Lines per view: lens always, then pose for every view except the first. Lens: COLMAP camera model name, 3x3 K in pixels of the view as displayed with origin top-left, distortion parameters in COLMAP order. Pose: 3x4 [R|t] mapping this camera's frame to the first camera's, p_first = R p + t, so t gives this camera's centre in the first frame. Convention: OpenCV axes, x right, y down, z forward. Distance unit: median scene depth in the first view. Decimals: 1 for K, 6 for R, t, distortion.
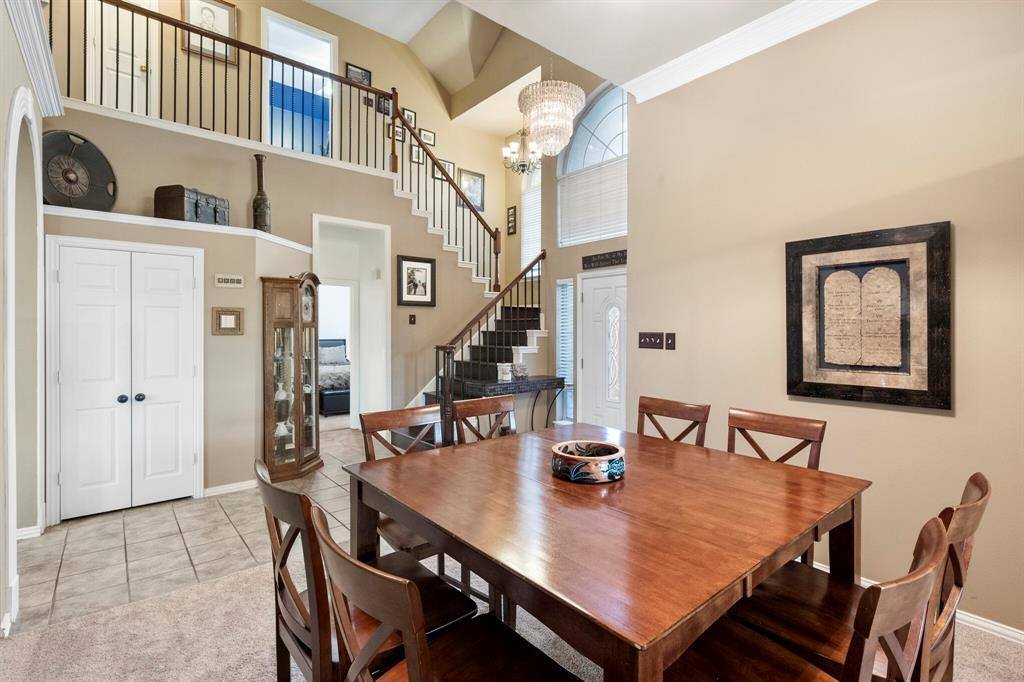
lens RADIAL K [[471.2, 0, 510.2], [0, 471.2, 339.9], [0, 0, 1]] dist [-0.002446, -0.000498]
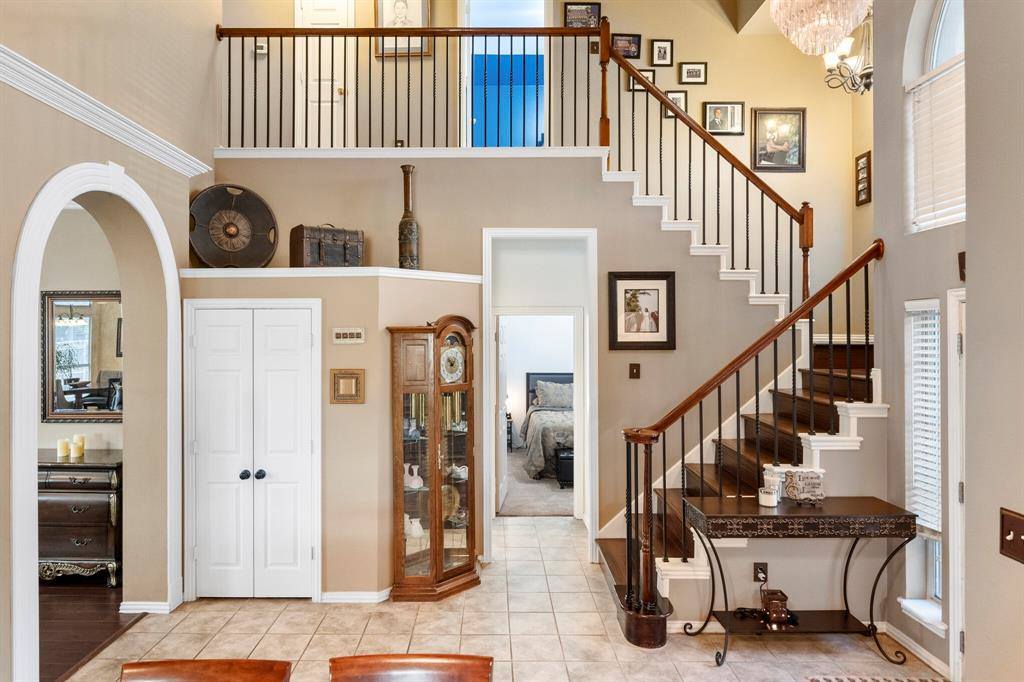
lens RADIAL K [[594.3, 0, 507.8], [0, 594.3, 330.3], [0, 0, 1]] dist [-0.003140, -0.003131]
pose [[0.765628, -0.001504, -0.643282, 0.186143], [-0.010011, 0.999848, -0.014252, -0.090606], [0.643205, 0.017352, 0.765497, 0.300101]]
